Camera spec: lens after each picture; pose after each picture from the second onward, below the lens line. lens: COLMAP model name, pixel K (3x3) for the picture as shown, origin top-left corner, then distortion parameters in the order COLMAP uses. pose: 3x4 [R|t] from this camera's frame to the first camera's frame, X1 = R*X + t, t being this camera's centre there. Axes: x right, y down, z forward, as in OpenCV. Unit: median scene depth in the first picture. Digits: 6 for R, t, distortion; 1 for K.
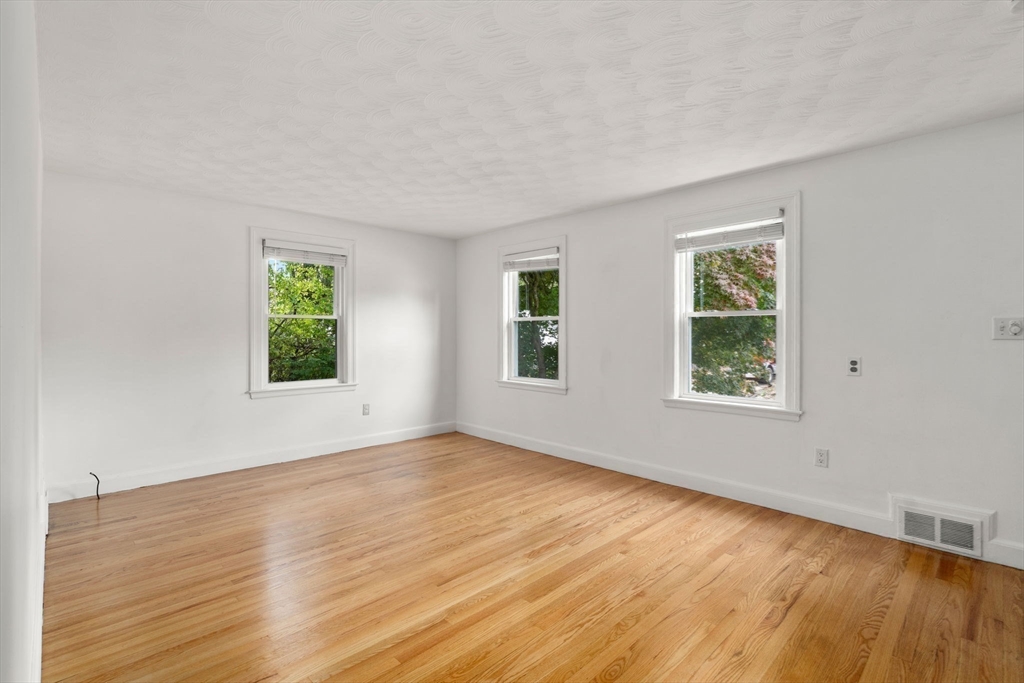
lens RADIAL K [[478.7, 0, 515.8], [0, 478.7, 336.3], [0, 0, 1]] dist [0.000319, 0.000009]
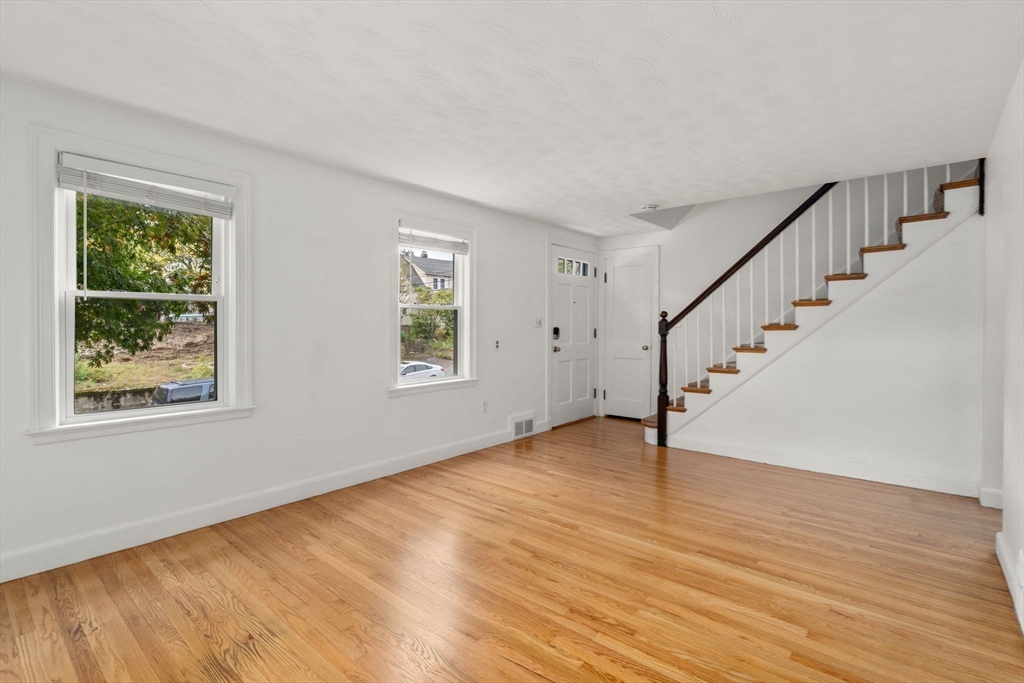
lens RADIAL K [[485.1, 0, 523.0], [0, 485.1, 323.9], [0, 0, 1]] dist [0.001064, 0.000437]
pose [[-0.112272, 0.001667, 0.993676, -0.877412], [0.002091, 0.999997, -0.001441, -0.004338], [-0.993675, 0.001916, -0.112275, 1.027423]]
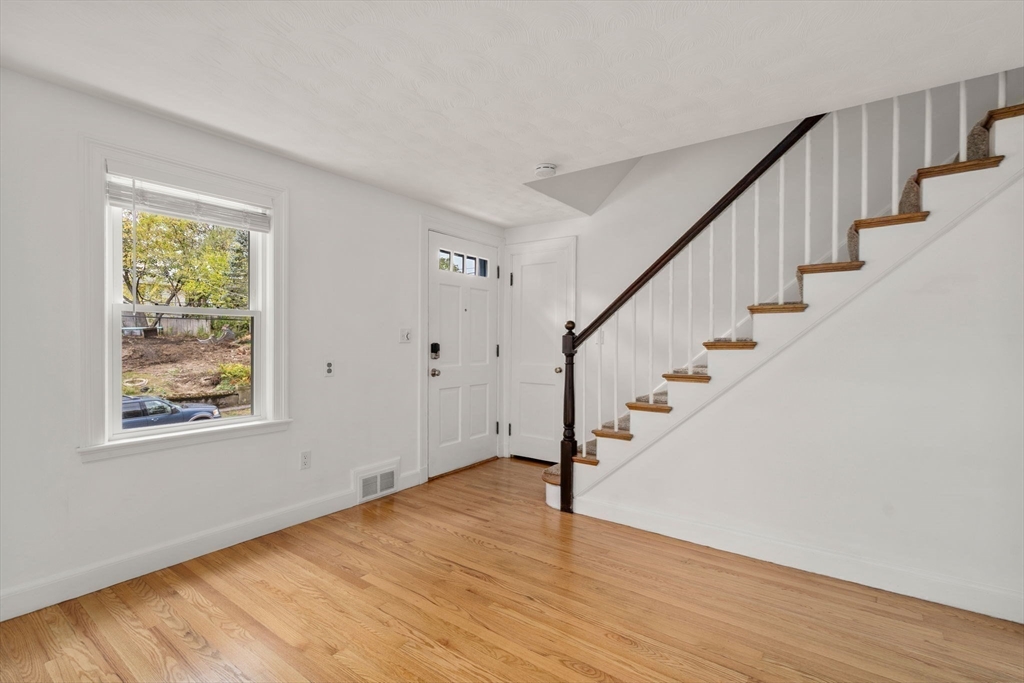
lens RADIAL K [[467.2, 0, 514.1], [0, 467.2, 344.3], [0, 0, 1]] dist [-0.001643, -0.000243]
pose [[-0.171934, -0.010211, 0.985056, -0.408458], [-0.001921, 0.999948, 0.010030, -0.003860], [-0.985107, -0.000167, -0.171945, 0.715508]]
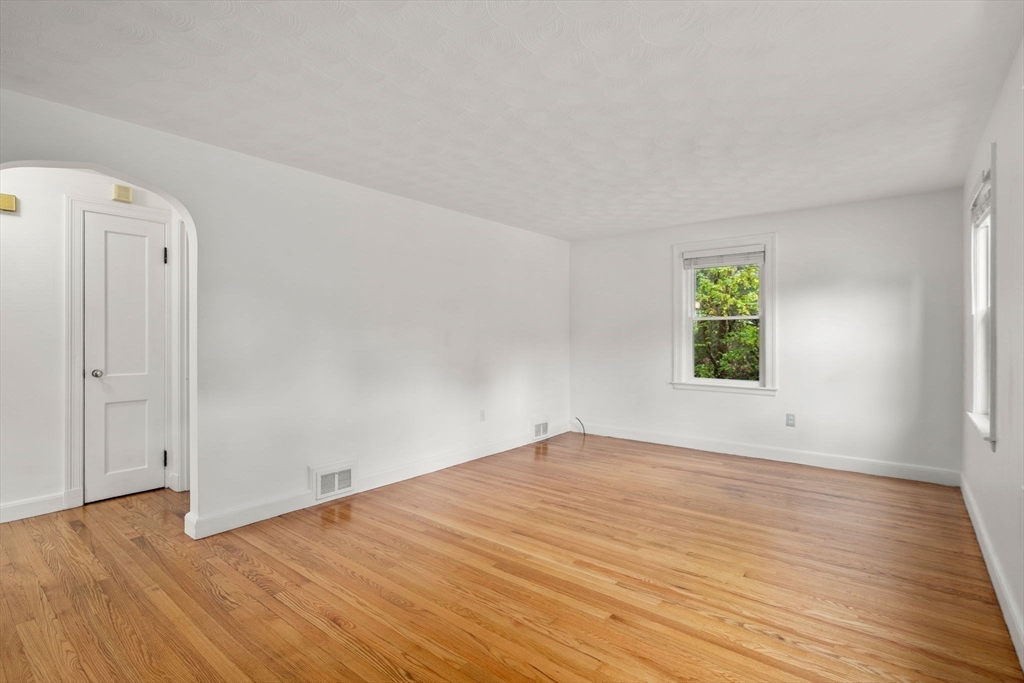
lens RADIAL K [[478.7, 0, 515.8], [0, 478.7, 336.3], [0, 0, 1]] dist [0.000319, 0.000009]
pose [[0.122660, 0.000210, -0.992449, 0.809017], [-0.004238, 0.999991, -0.000312, 0.001192], [0.992440, 0.004244, 0.122660, 0.623658]]
